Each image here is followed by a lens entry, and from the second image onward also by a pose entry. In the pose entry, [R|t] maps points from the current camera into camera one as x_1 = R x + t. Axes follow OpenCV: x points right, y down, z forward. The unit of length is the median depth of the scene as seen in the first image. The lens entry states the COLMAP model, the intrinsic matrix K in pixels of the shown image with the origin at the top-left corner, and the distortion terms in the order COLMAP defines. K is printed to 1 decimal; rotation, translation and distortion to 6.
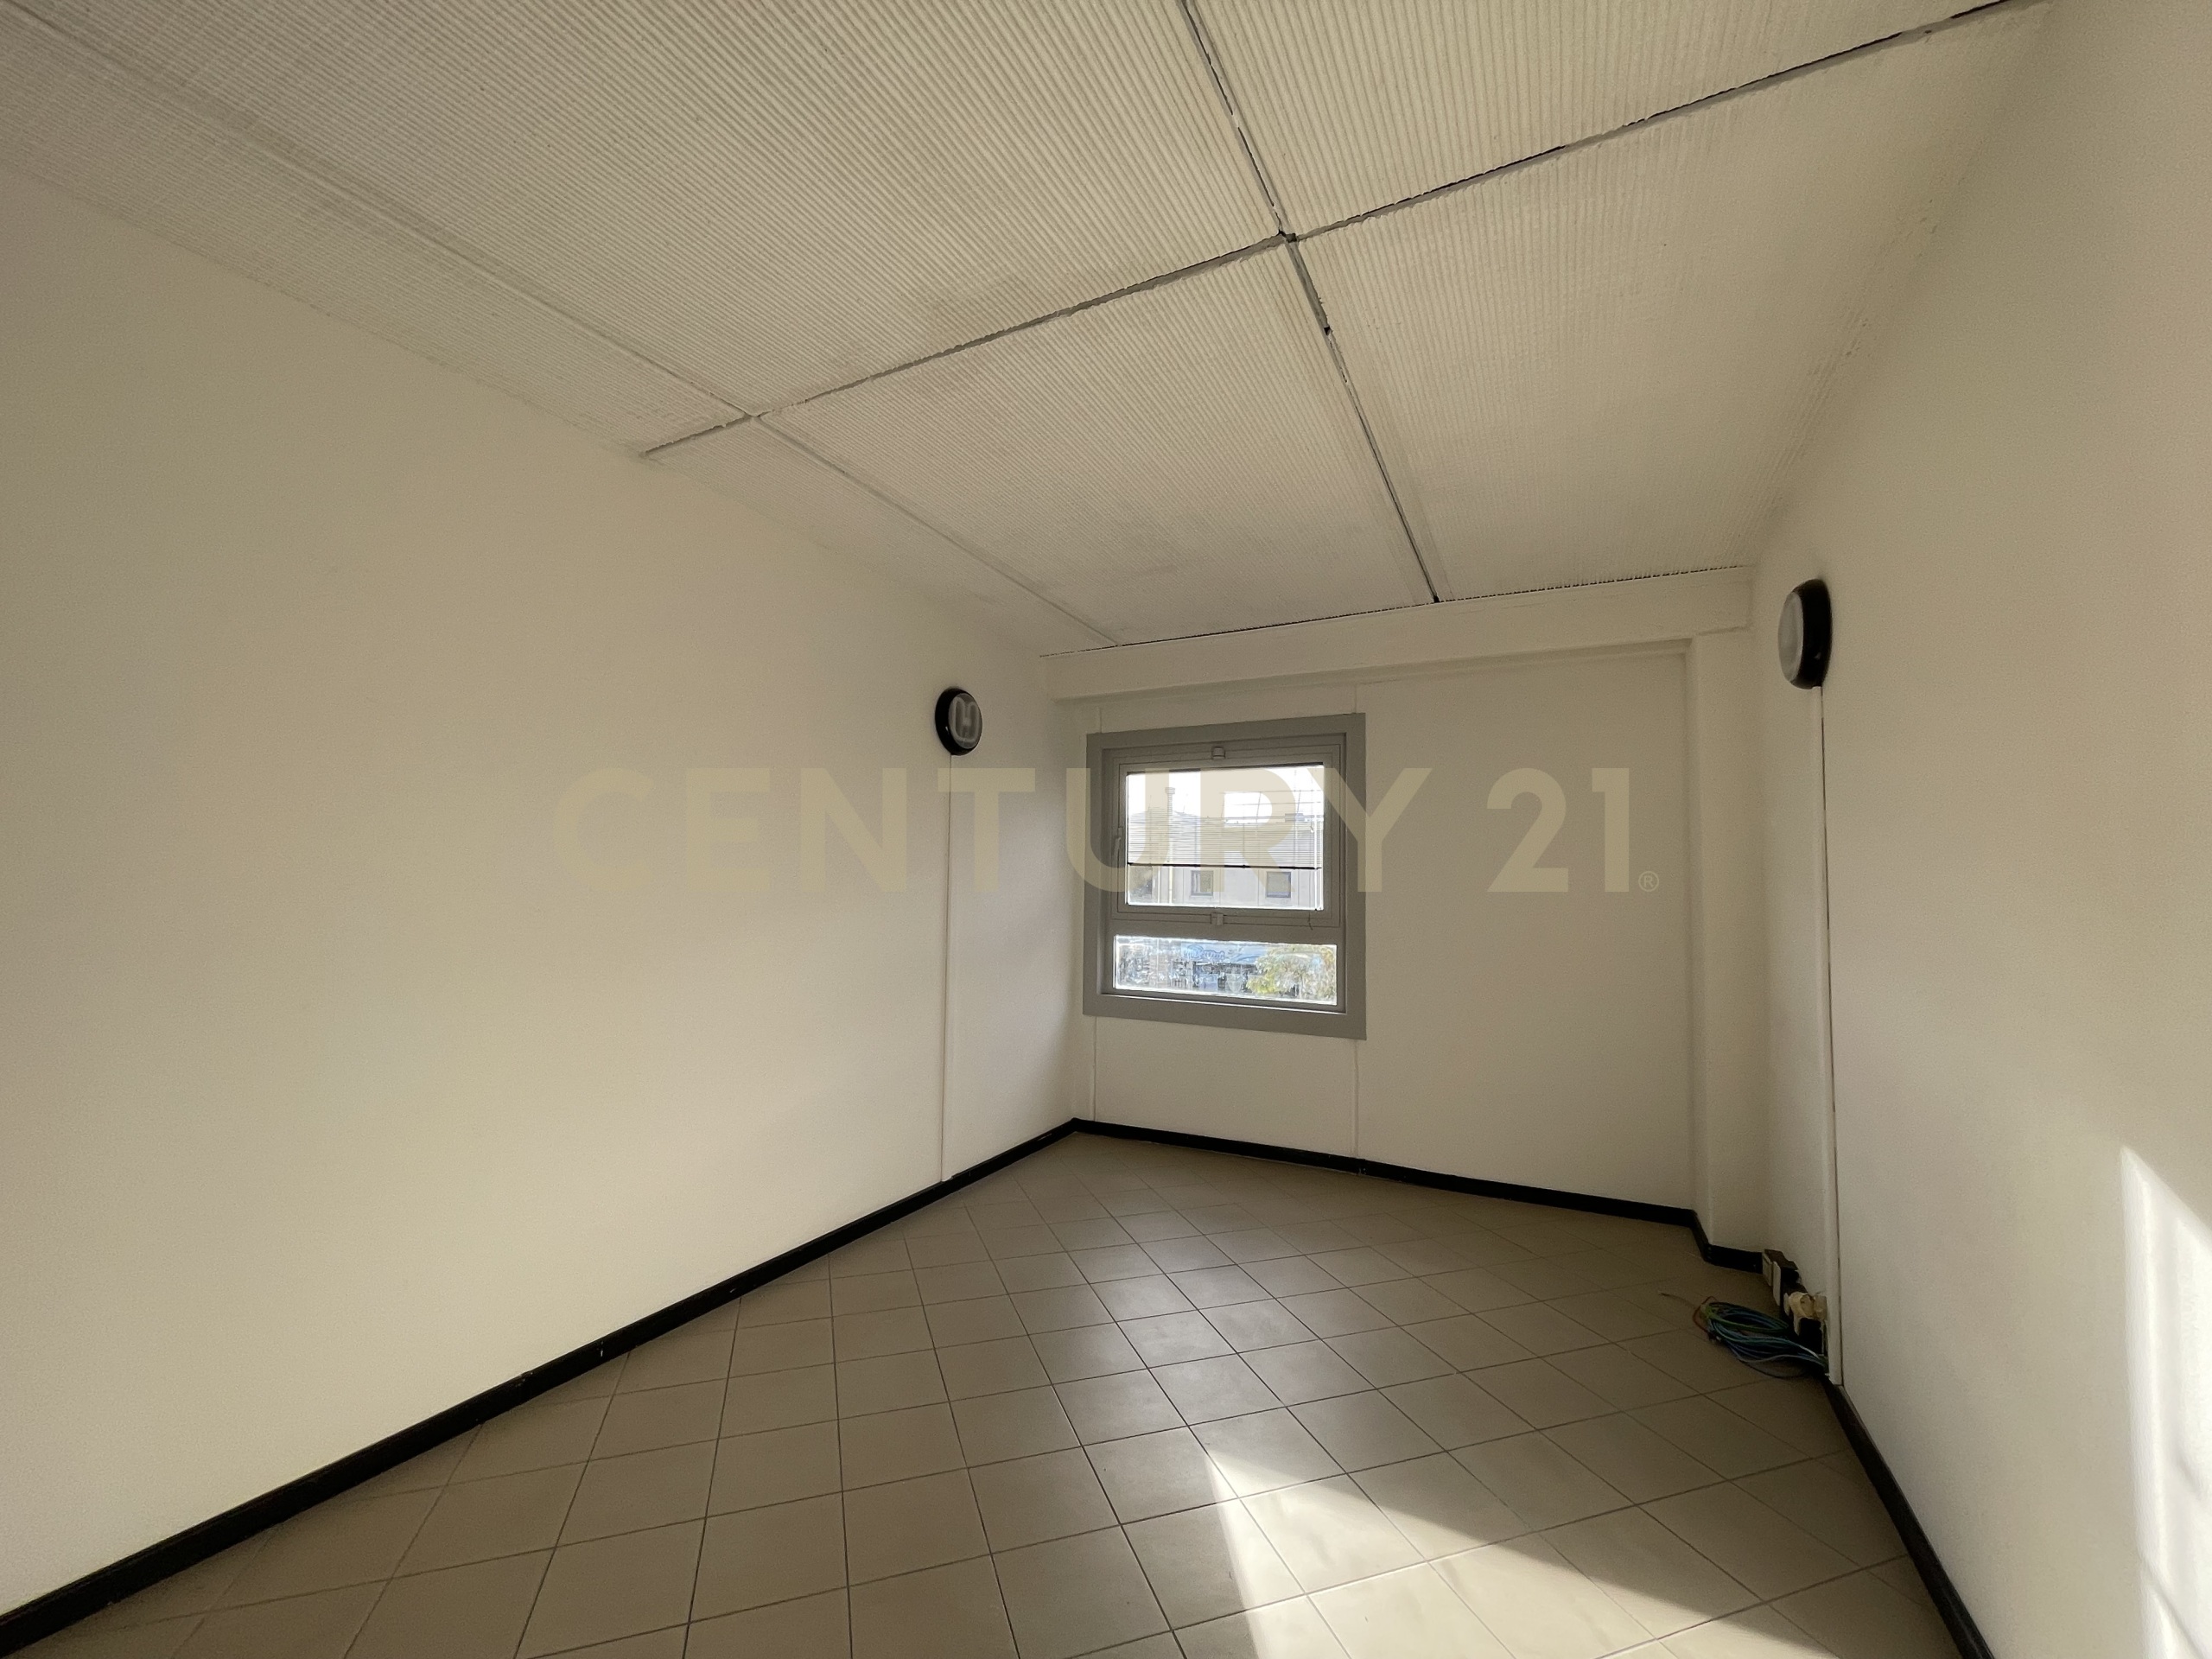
lens RADIAL K [[886.4, 0, 1103.2], [0, 886.4, 834.3], [0, 0, 1]] dist [-0.002828, 0.000209]
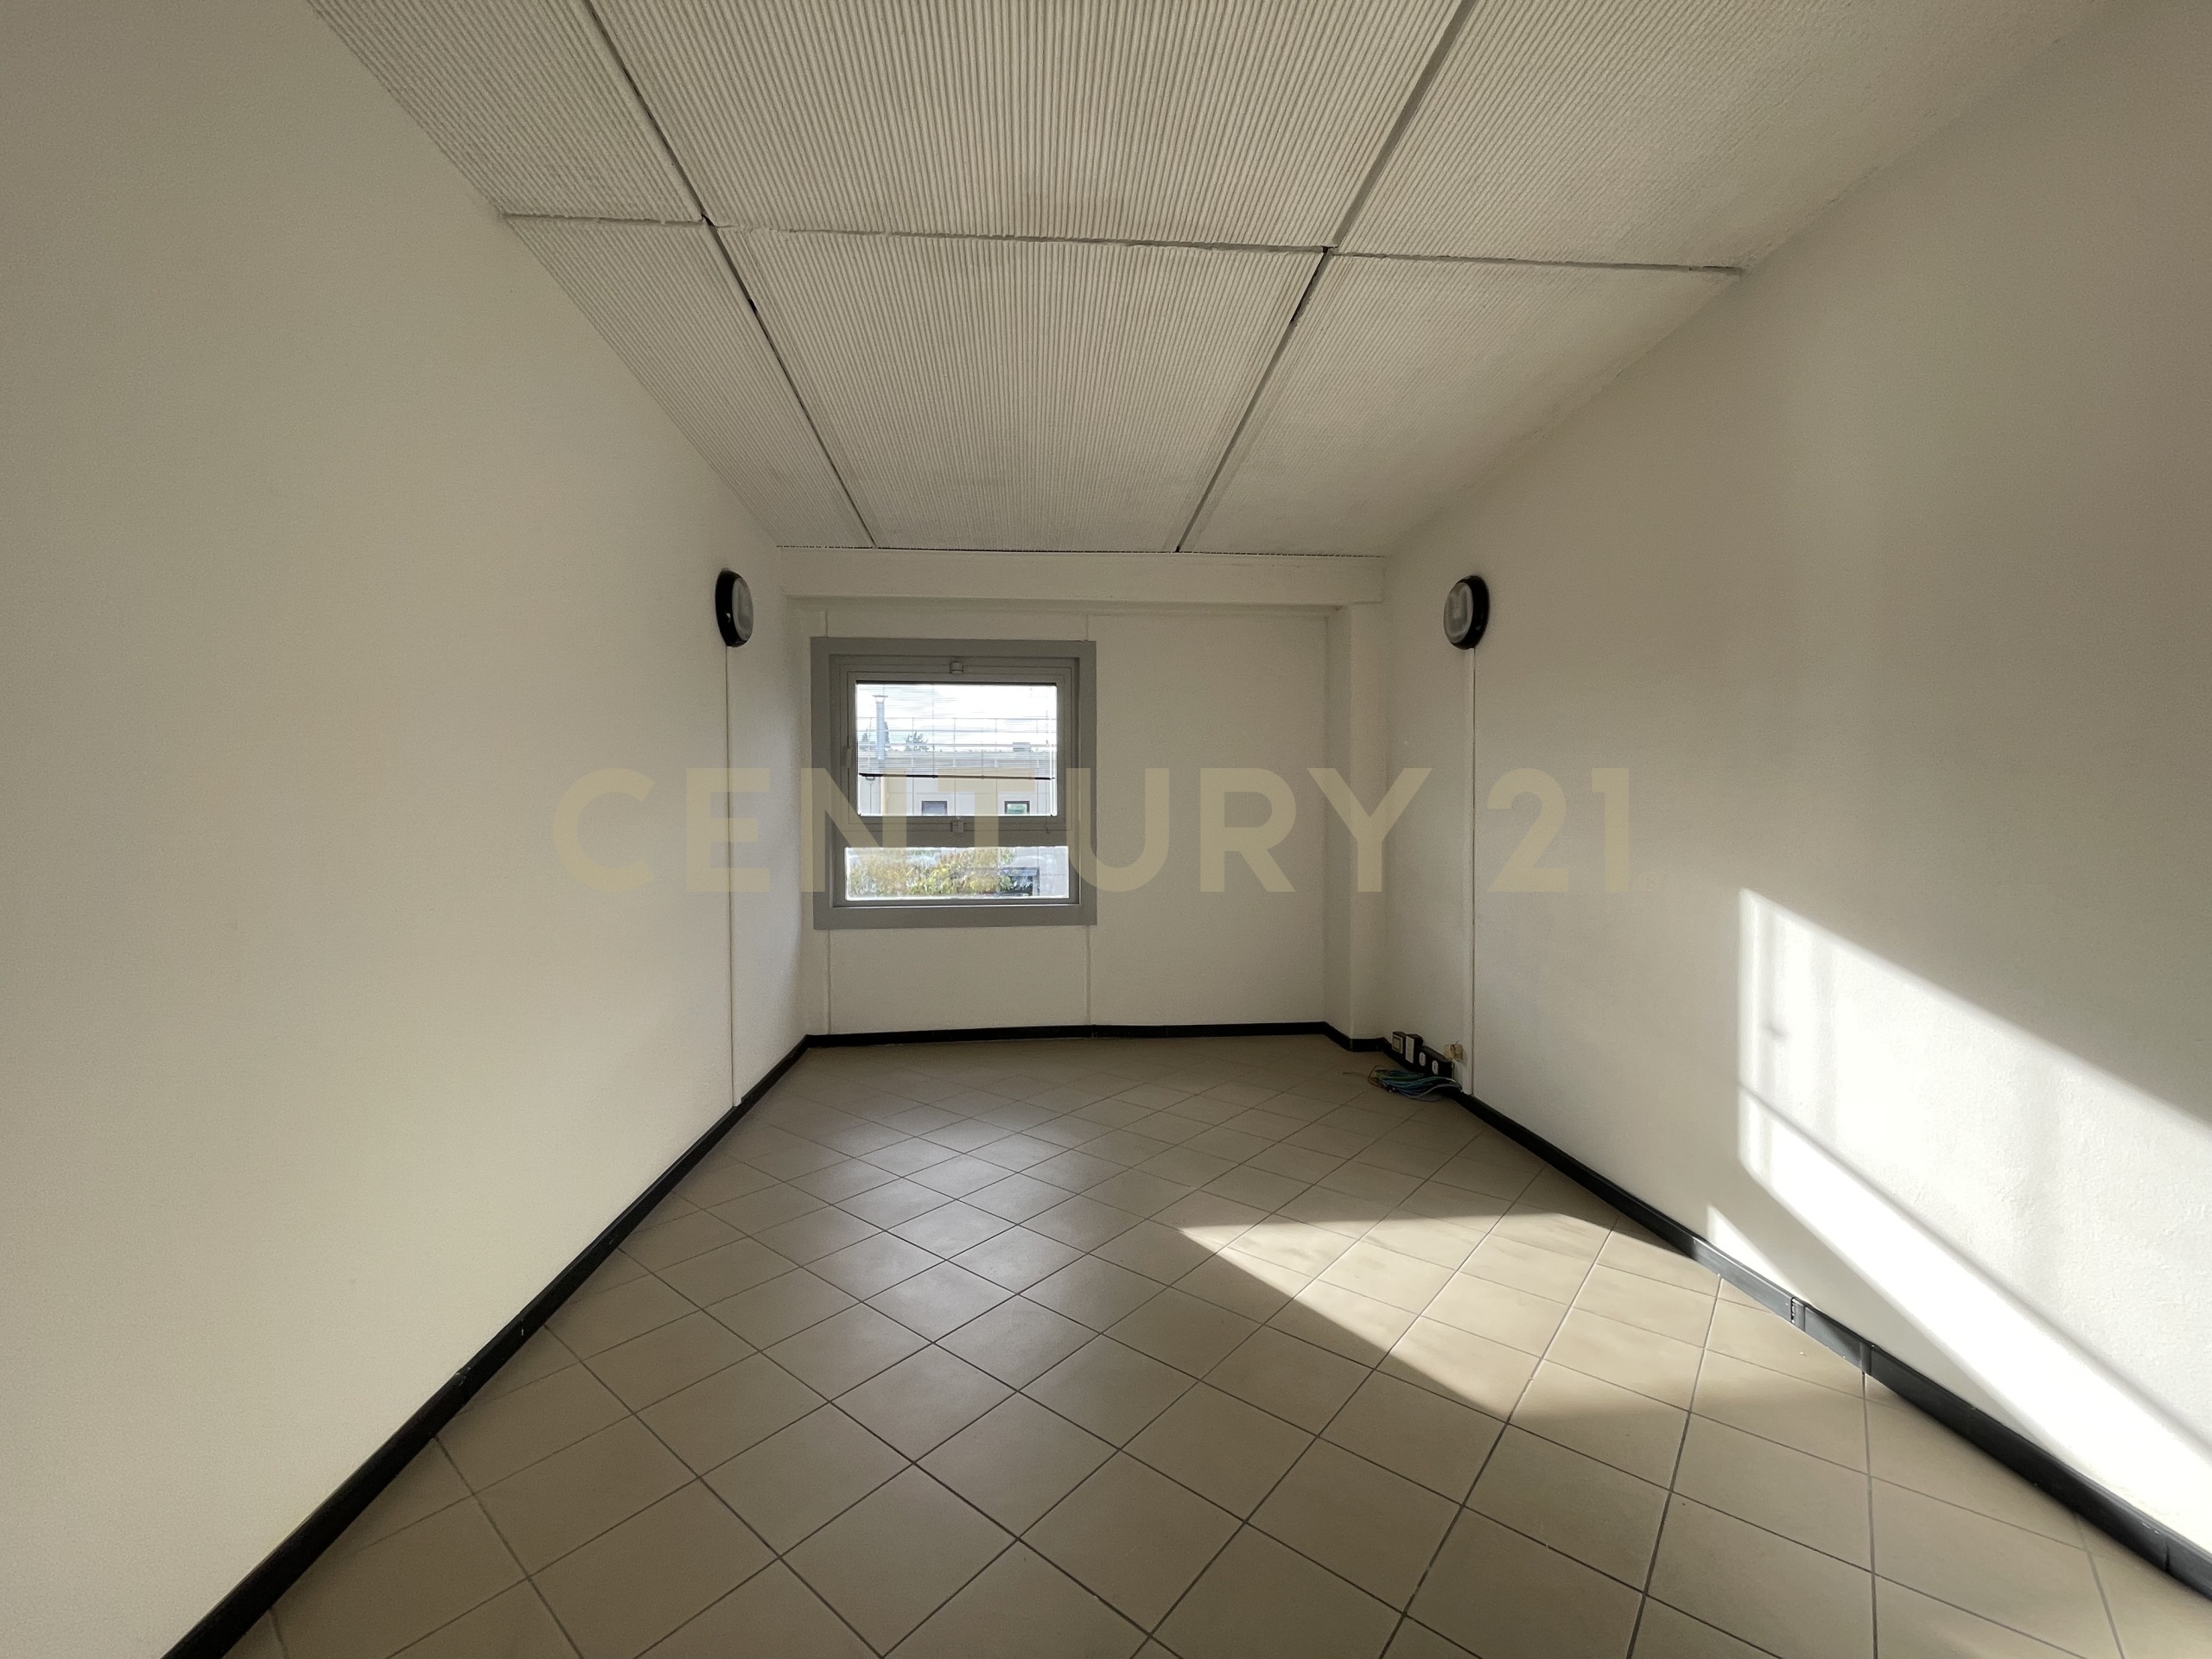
lens RADIAL K [[886.4, 0, 1103.2], [0, 886.4, 834.3], [0, 0, 1]] dist [-0.002828, 0.000209]
pose [[0.848837, -0.025340, 0.528047, -0.302760], [-0.015012, 0.997292, 0.071991, 0.028092], [-0.528441, -0.069036, 0.846158, 0.018335]]
